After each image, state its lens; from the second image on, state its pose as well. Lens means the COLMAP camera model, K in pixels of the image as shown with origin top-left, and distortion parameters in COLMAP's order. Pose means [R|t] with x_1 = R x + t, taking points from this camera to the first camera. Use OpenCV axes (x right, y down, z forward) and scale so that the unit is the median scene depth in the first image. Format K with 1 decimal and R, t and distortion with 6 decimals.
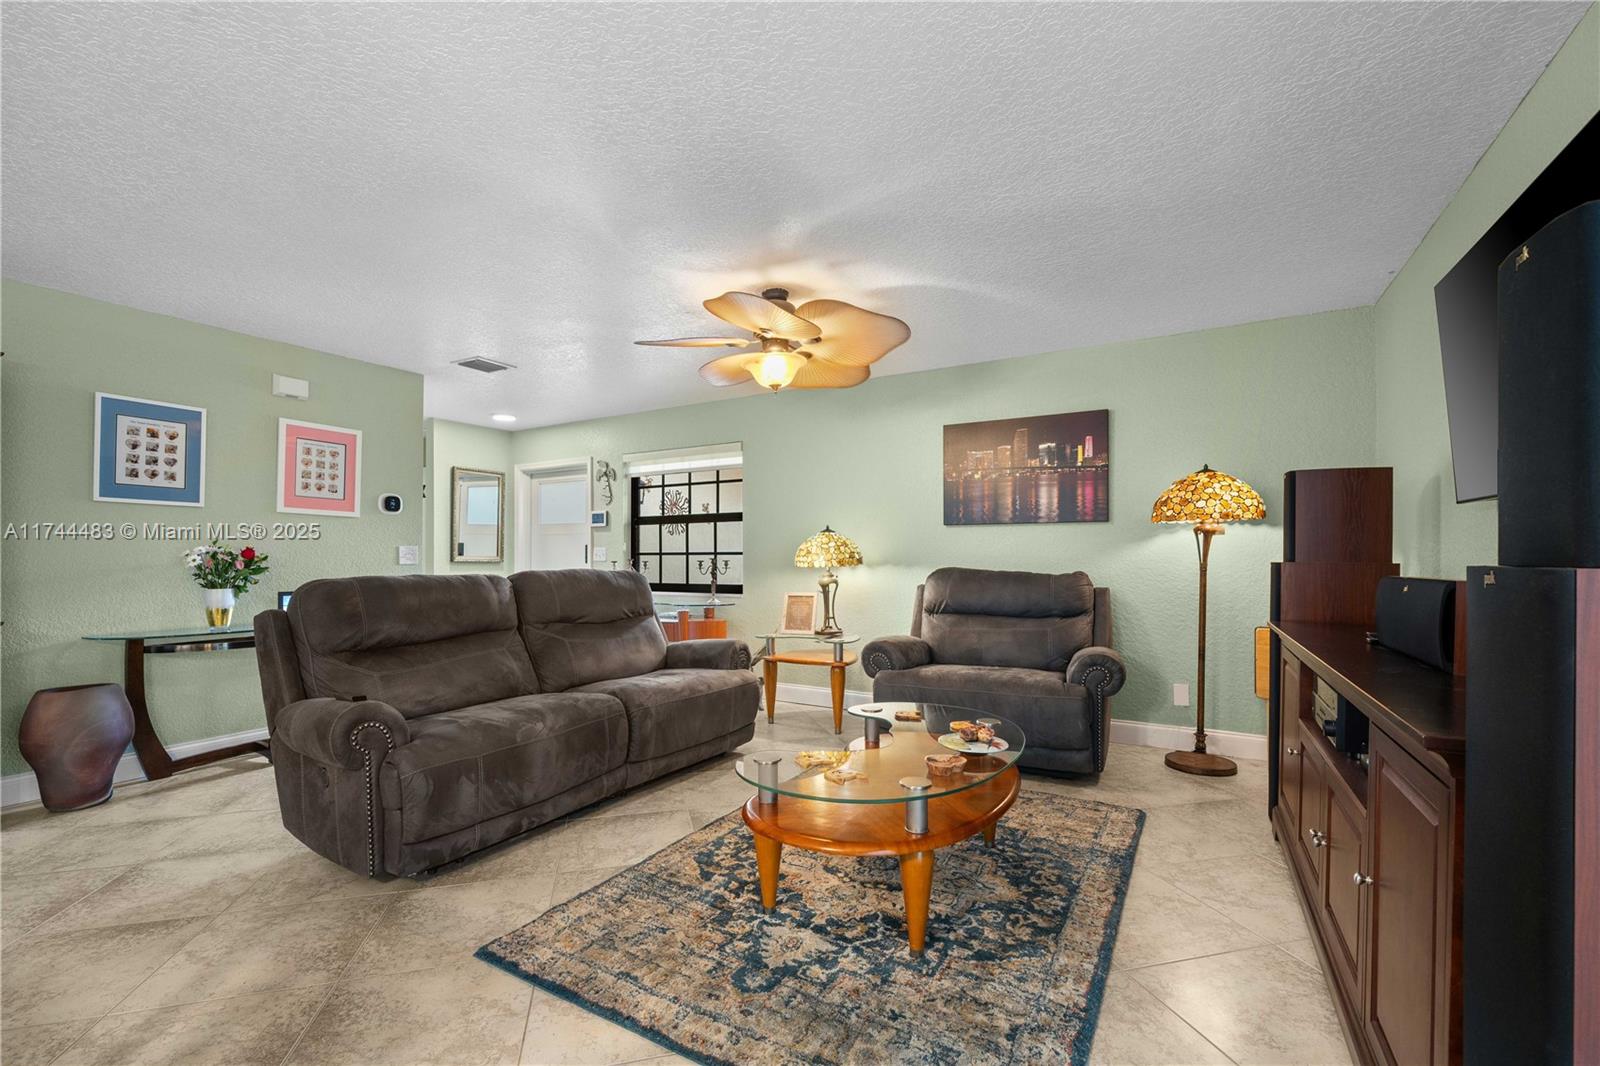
lens RADIAL K [[684.0, 0, 793.5], [0, 684.0, 547.9], [0, 0, 1]] dist [0.000903, 0.000604]
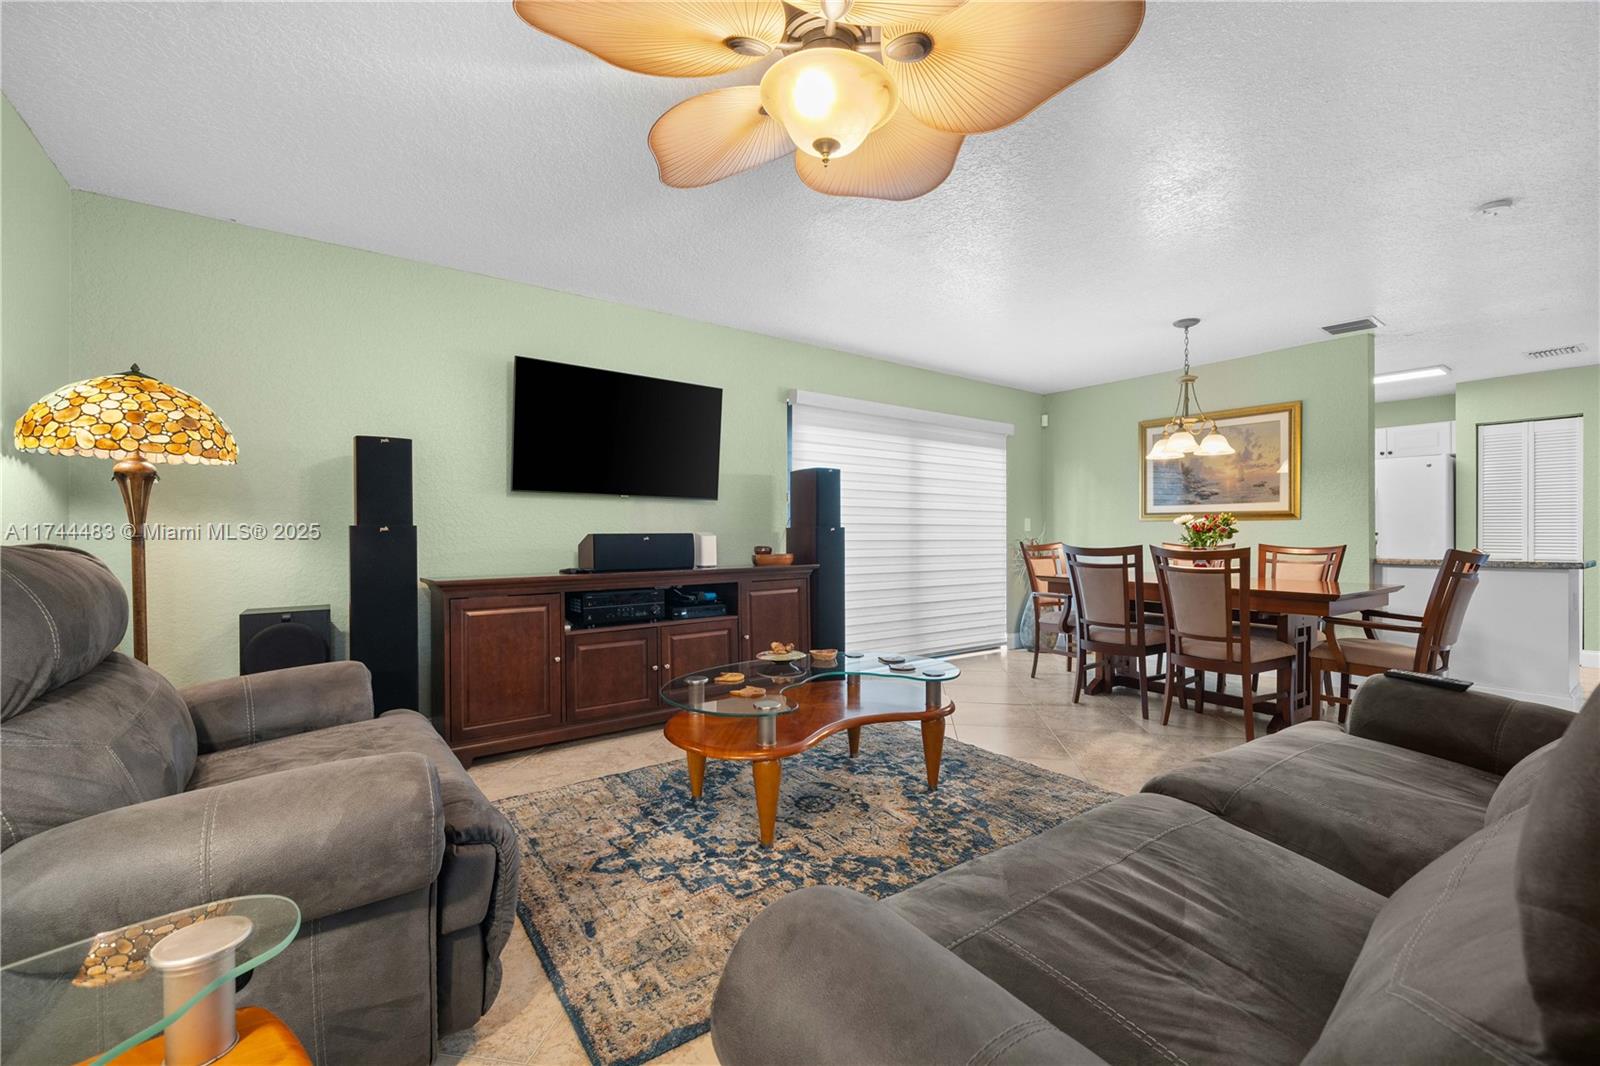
lens RADIAL K [[665.5, 0, 797.8], [0, 665.5, 536.1], [0, 0, 1]] dist [-0.000541, 0.000044]
pose [[-0.918175, 0.000155, 0.396174, -0.156486], [-0.005095, 0.999913, -0.012200, 0.032417], [-0.396141, -0.013220, -0.918094, 1.177722]]
